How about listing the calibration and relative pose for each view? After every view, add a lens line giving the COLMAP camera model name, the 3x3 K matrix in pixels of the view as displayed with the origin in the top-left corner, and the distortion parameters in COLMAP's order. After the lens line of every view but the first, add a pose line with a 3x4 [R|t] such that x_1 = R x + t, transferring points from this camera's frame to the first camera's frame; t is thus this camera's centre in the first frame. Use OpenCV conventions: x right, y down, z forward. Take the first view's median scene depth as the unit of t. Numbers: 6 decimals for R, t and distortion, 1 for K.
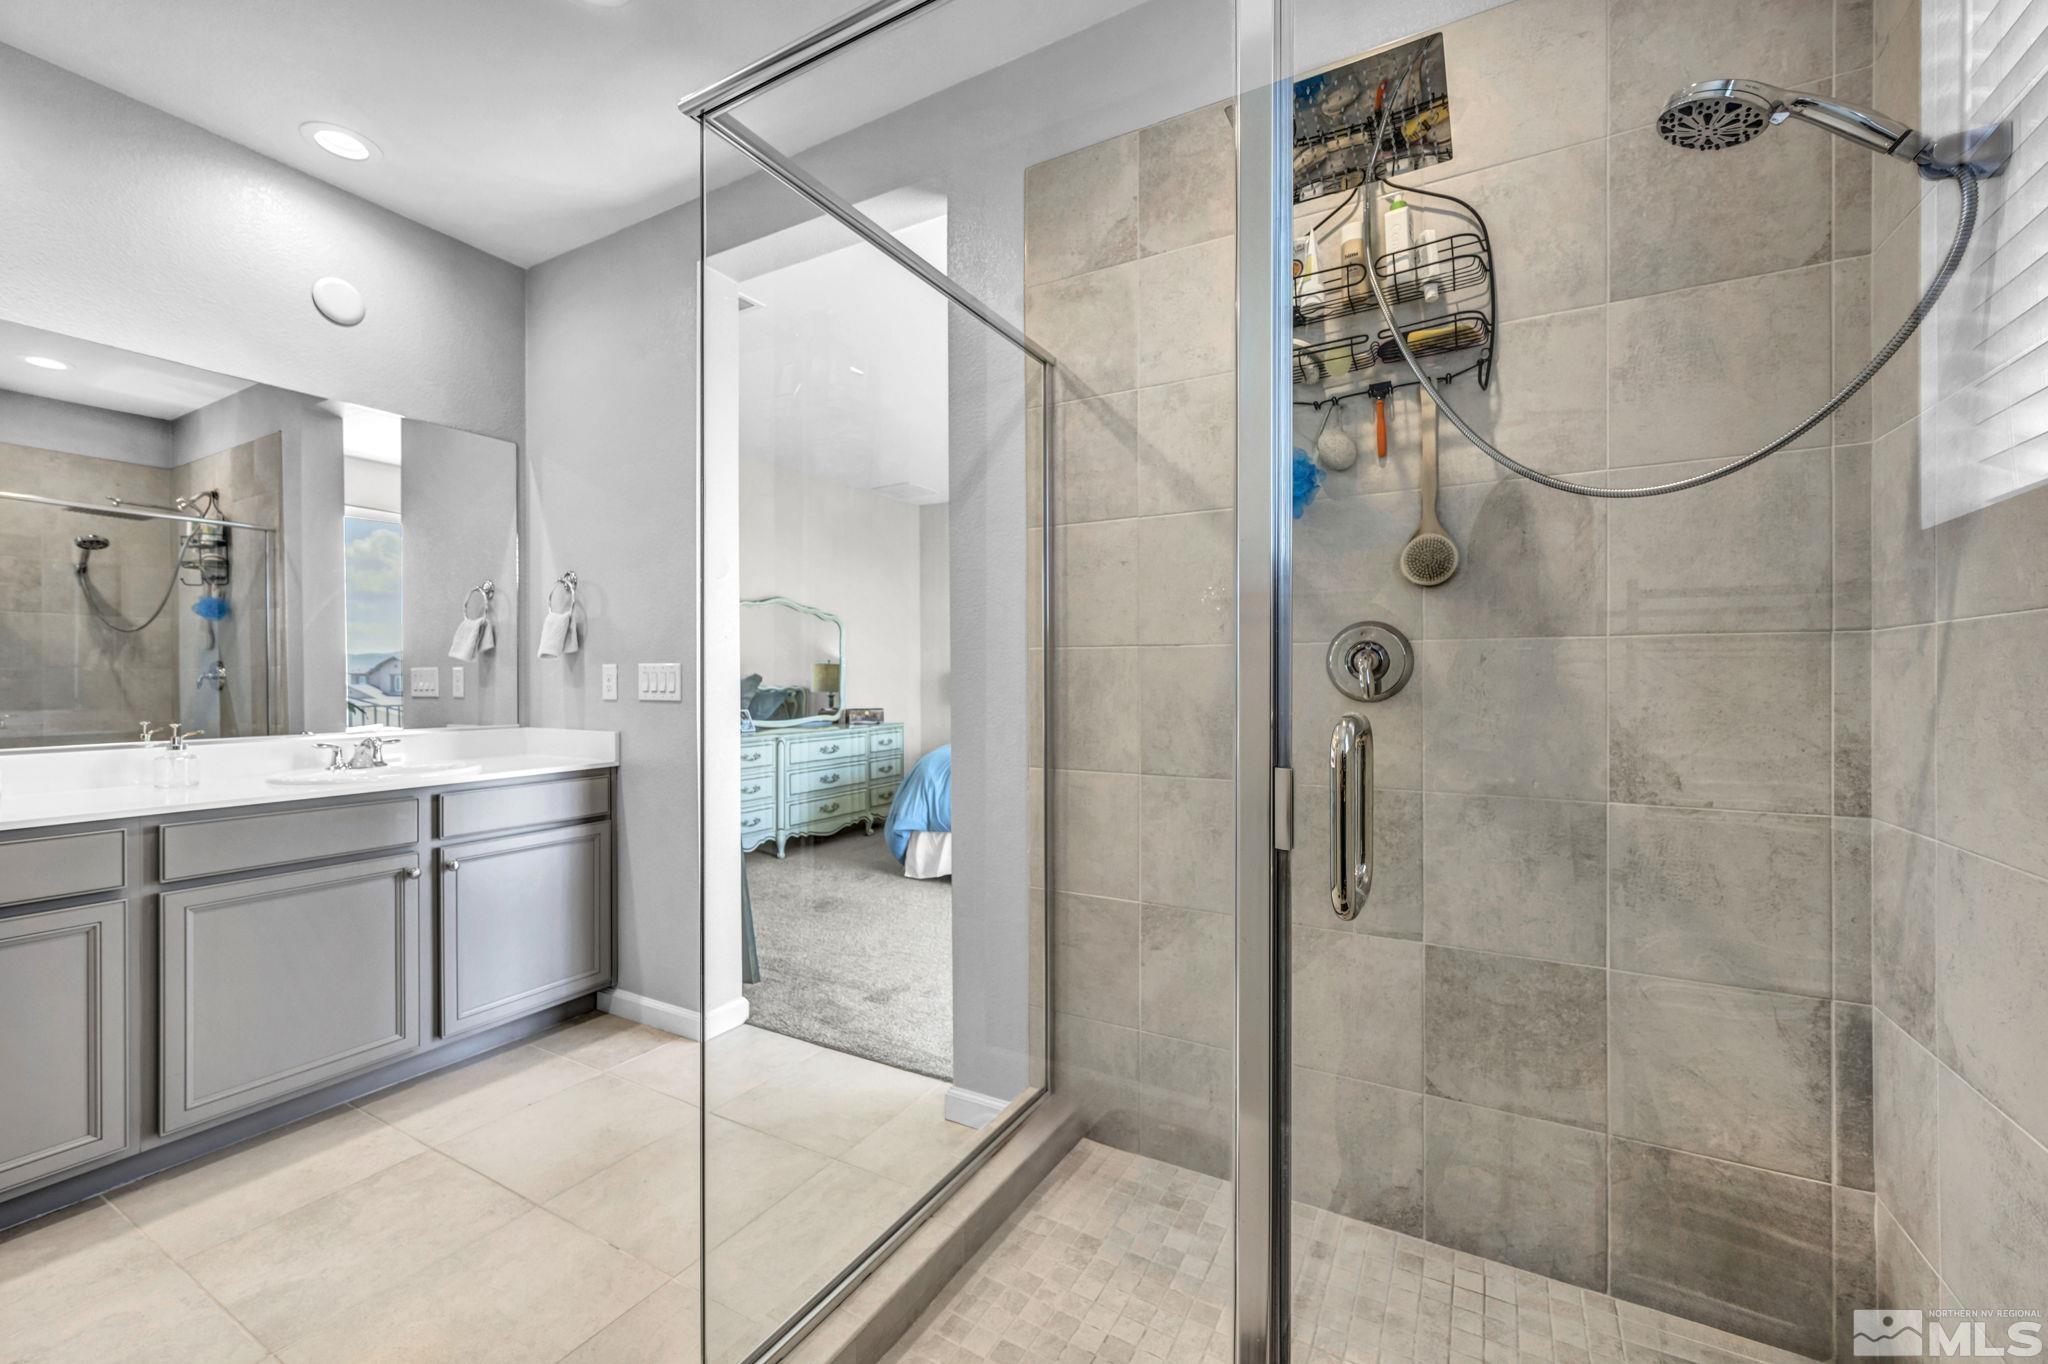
lens RADIAL K [[828.4, 0, 1031.2], [0, 828.4, 675.4], [0, 0, 1]] dist [0.000419, 0.000170]
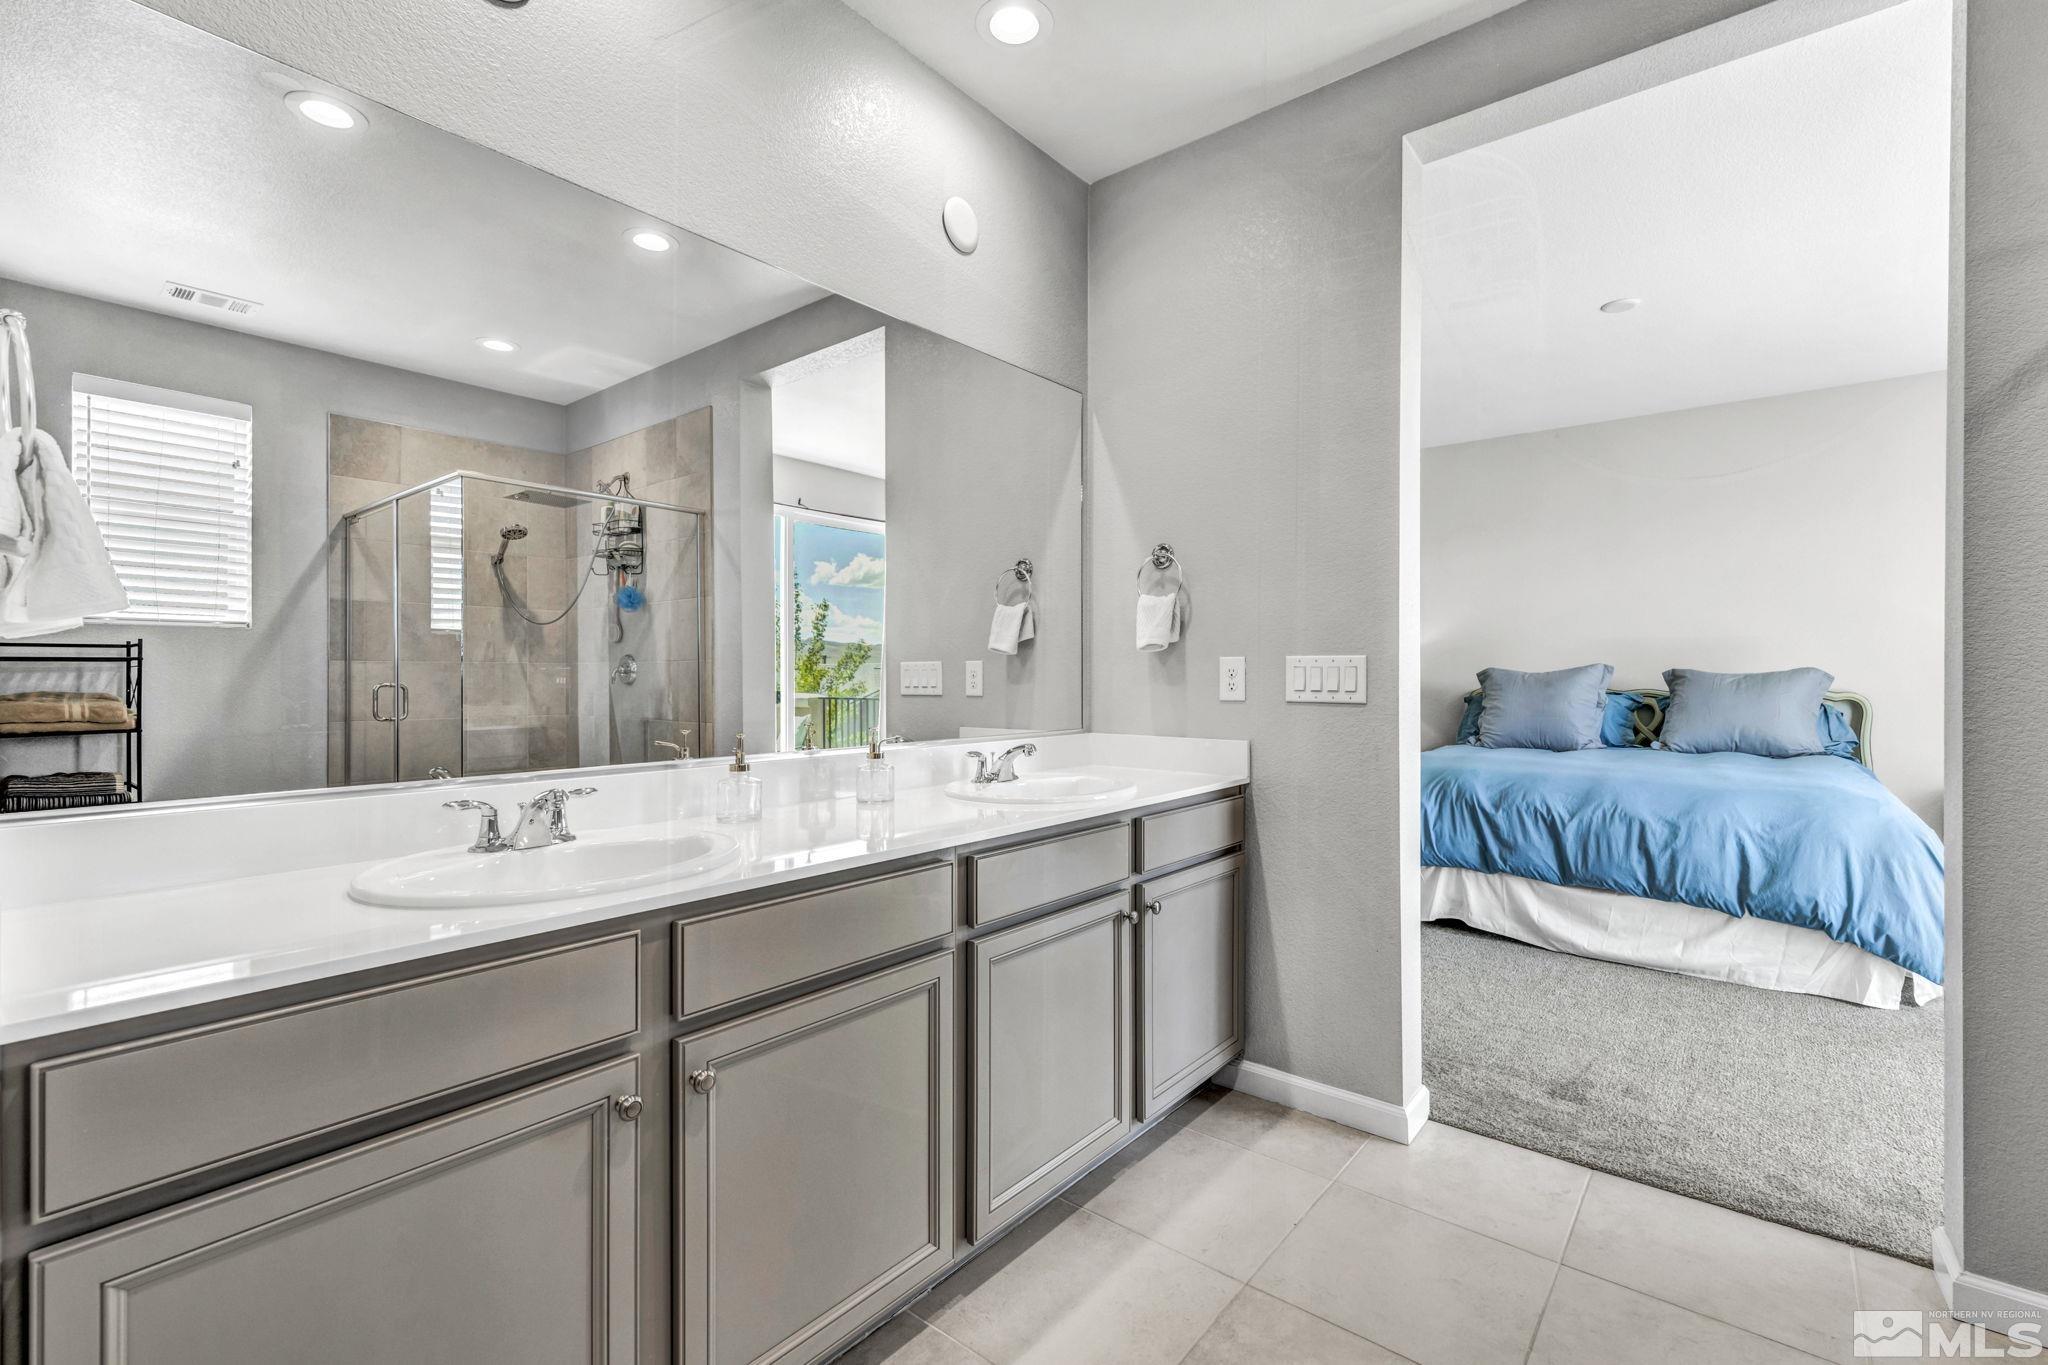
lens RADIAL K [[904.7, 0, 1023.6], [0, 904.7, 671.2], [0, 0, 1]] dist [-0.000246, 0.000056]
pose [[0.984997, 0.002565, -0.172554, -0.535370], [-0.002844, 0.999995, -0.001370, 0.002490], [0.172550, 0.001841, 0.984999, 0.093383]]
